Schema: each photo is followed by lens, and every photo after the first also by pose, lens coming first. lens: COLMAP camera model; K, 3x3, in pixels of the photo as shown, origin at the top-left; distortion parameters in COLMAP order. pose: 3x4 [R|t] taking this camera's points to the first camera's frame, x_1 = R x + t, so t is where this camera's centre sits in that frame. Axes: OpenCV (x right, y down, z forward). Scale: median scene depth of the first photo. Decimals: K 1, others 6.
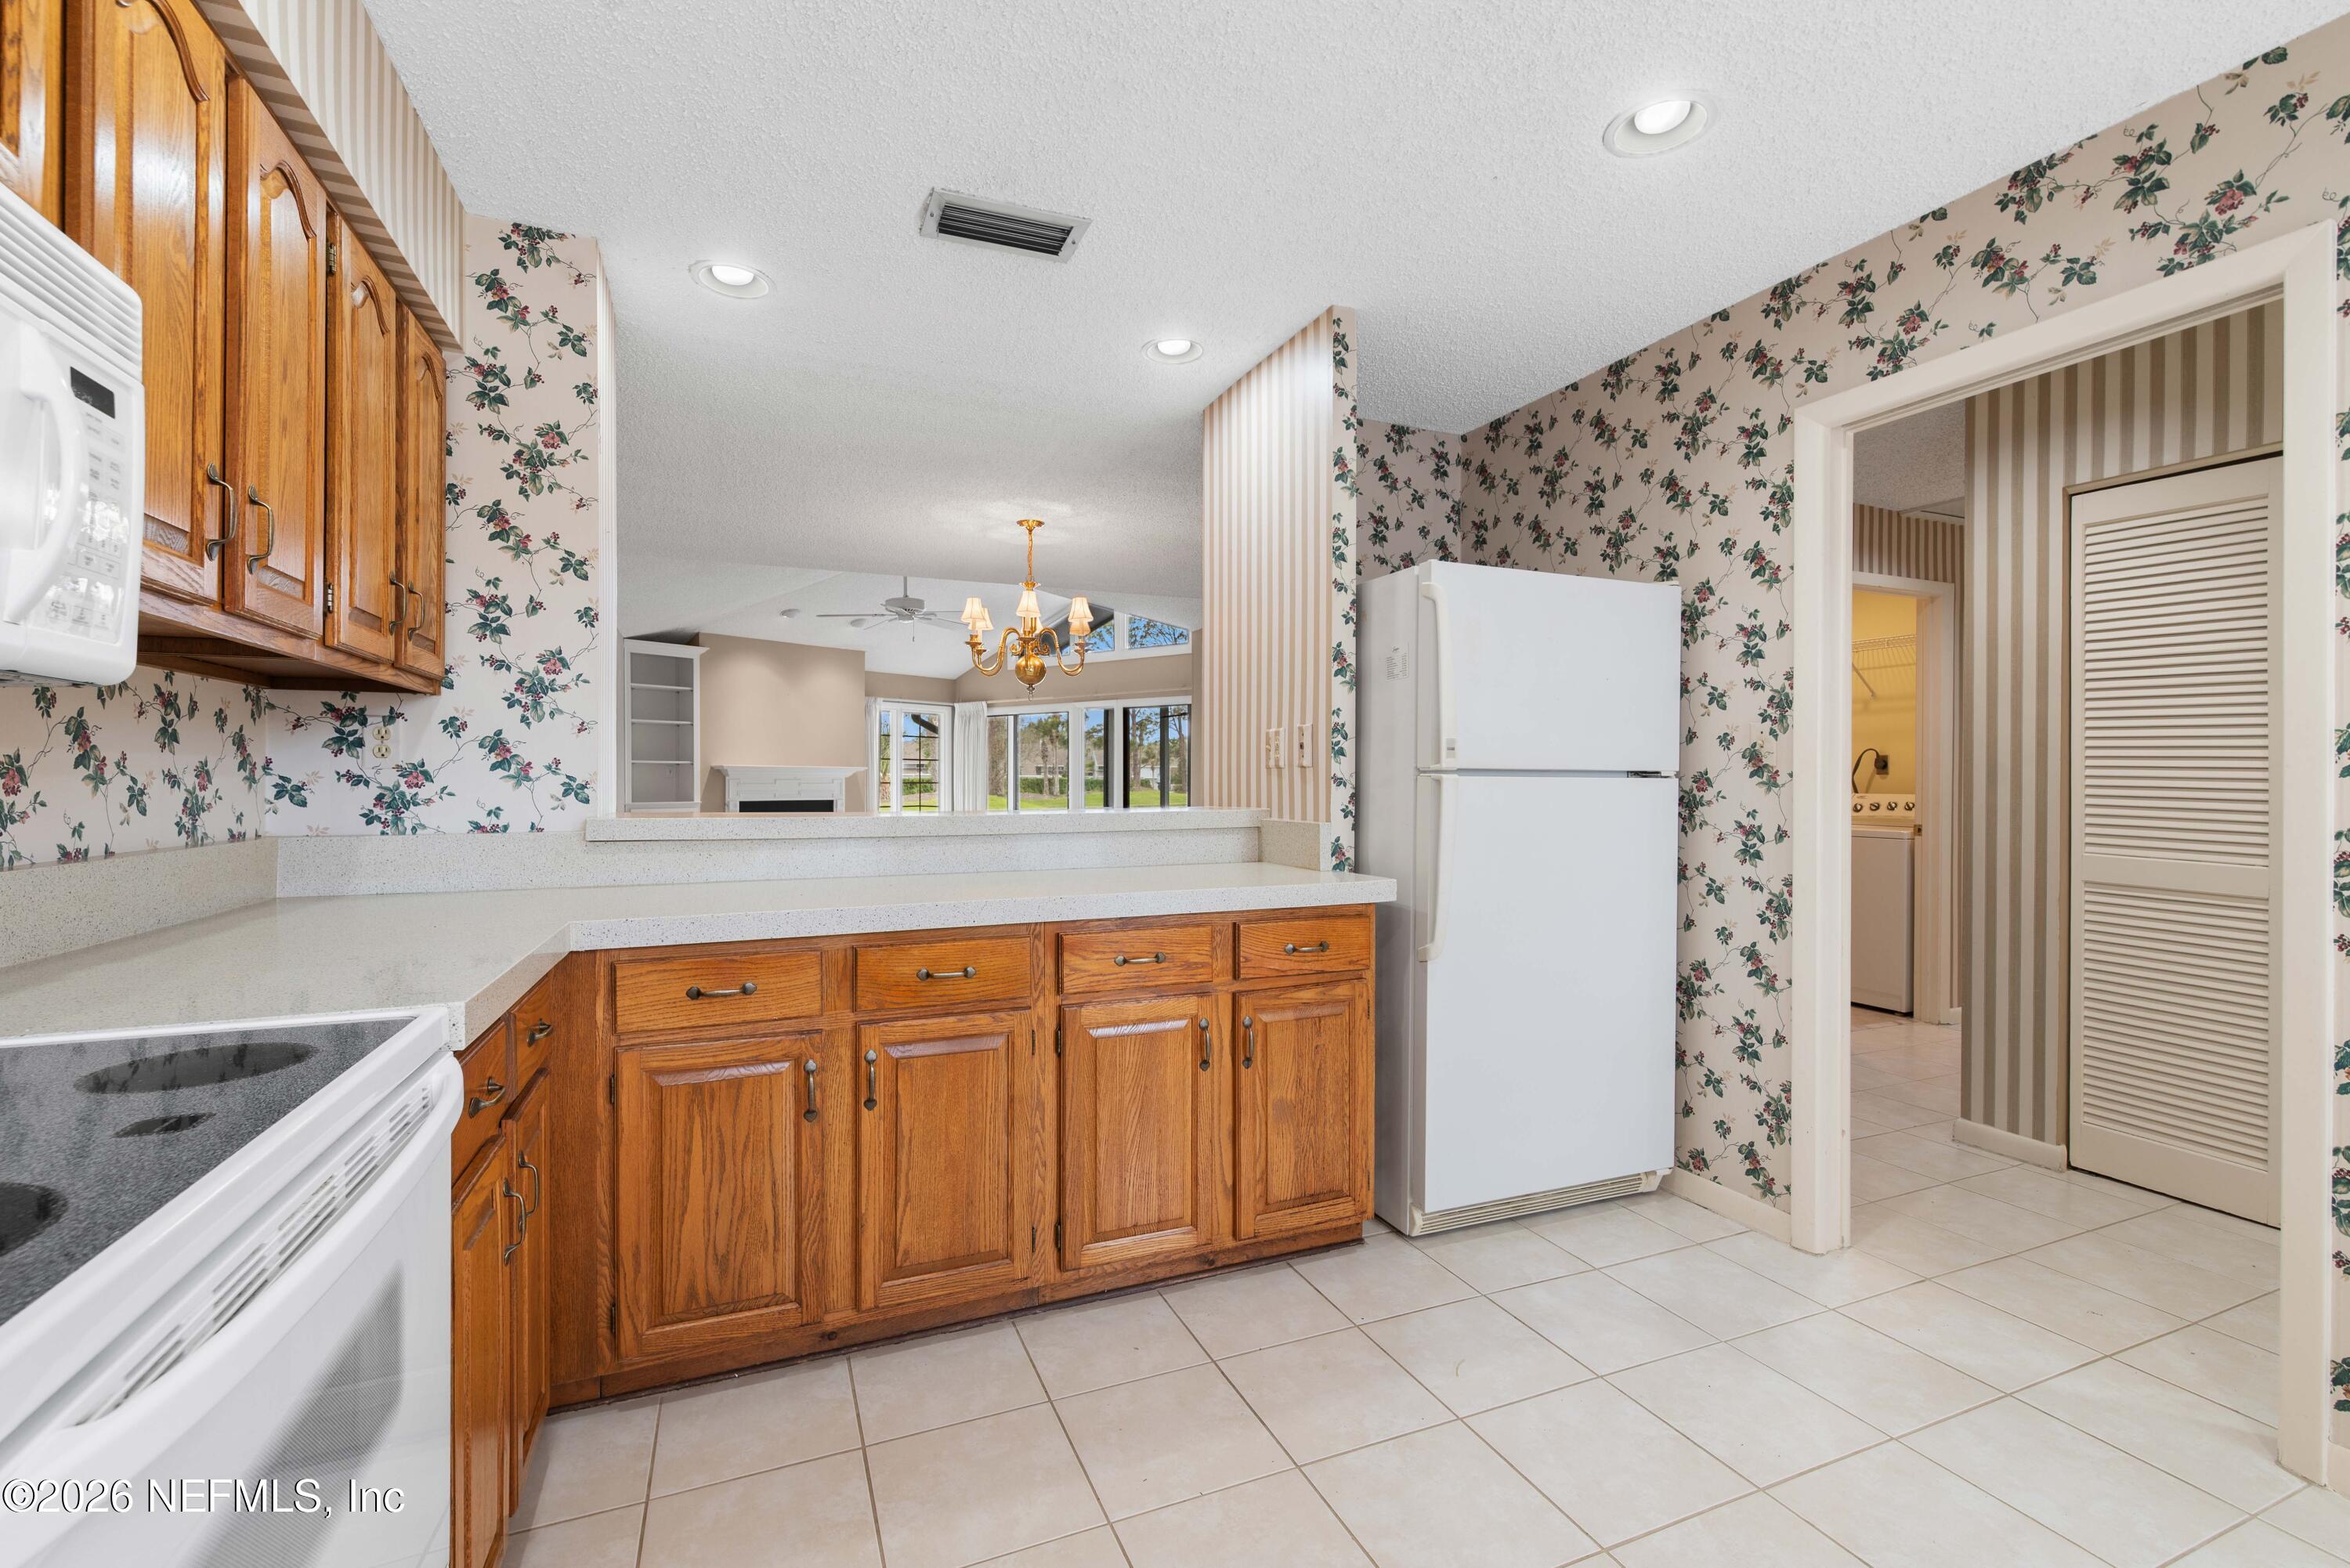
lens RADIAL K [[1008.1, 0, 1188.8], [0, 1008.1, 785.9], [0, 0, 1]] dist [-0.002906, -0.000986]
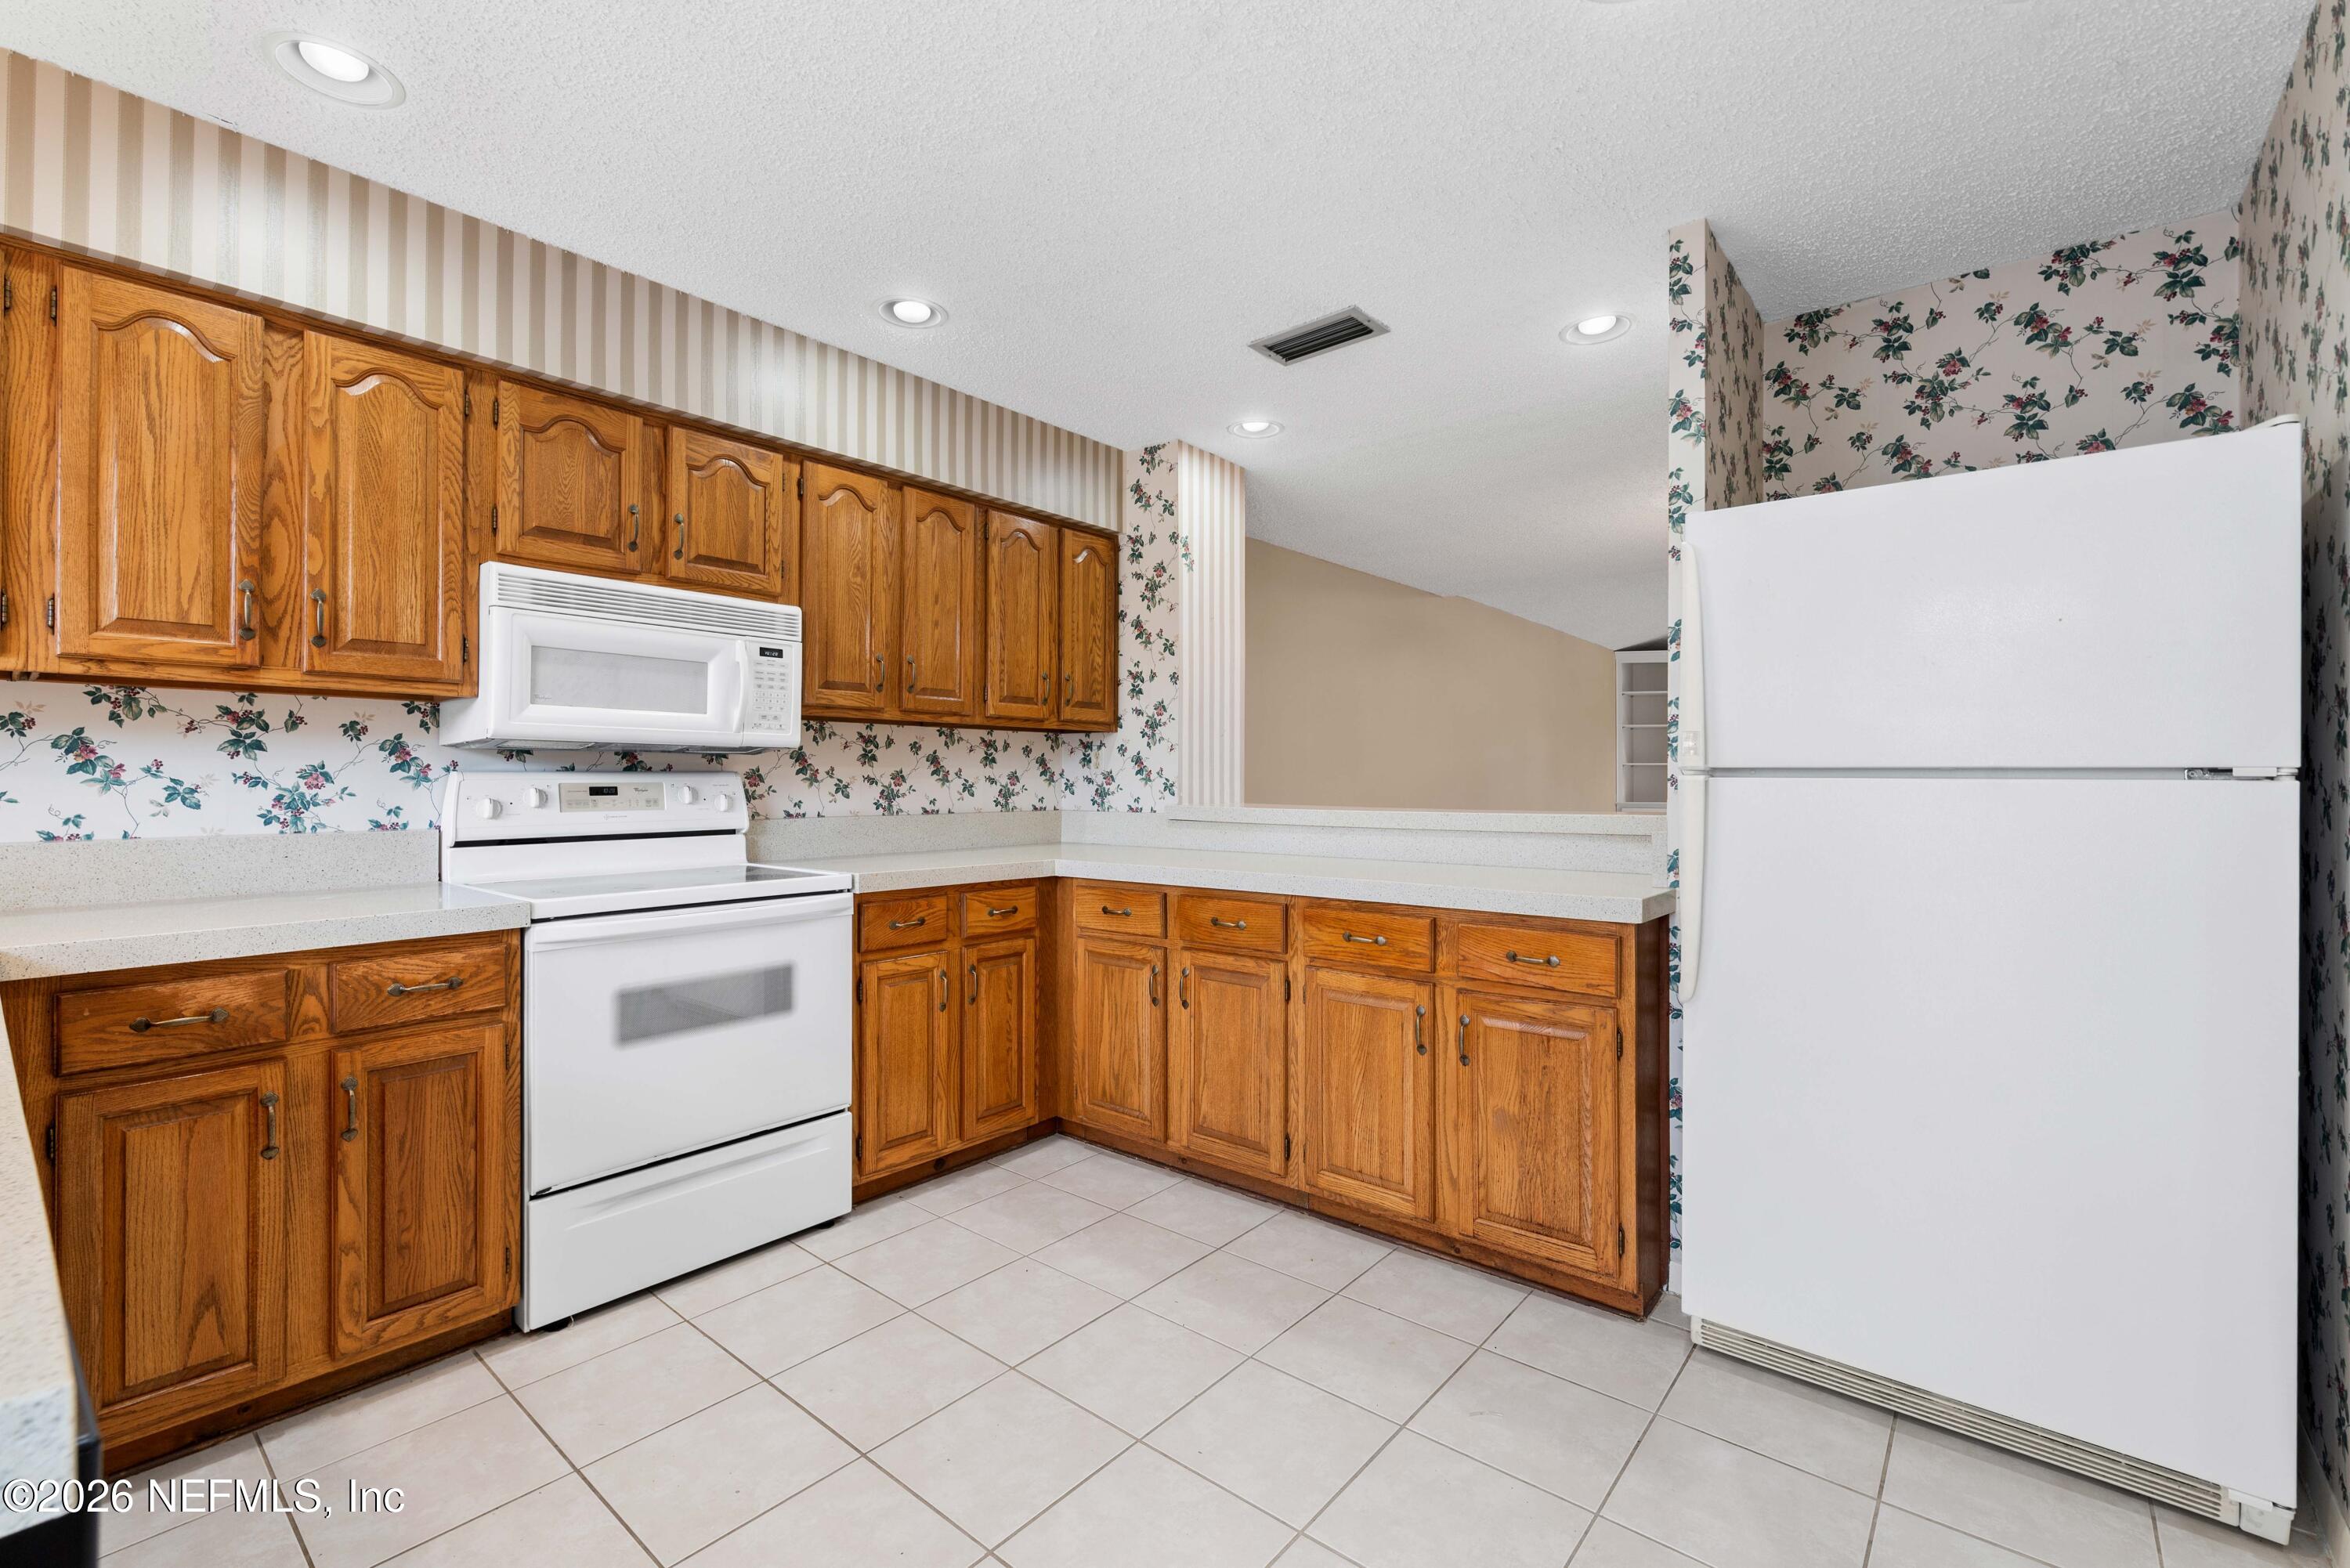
lens RADIAL K [[1008.1, 0, 1135.1], [0, 1008.1, 774.3], [0, 0, 1]] dist [-0.002906, -0.000986]
pose [[0.439693, -0.004232, -0.898138, 0.841321], [-0.006988, 0.999943, -0.008133, -0.003271], [0.898121, 0.009852, 0.439638, 0.257958]]
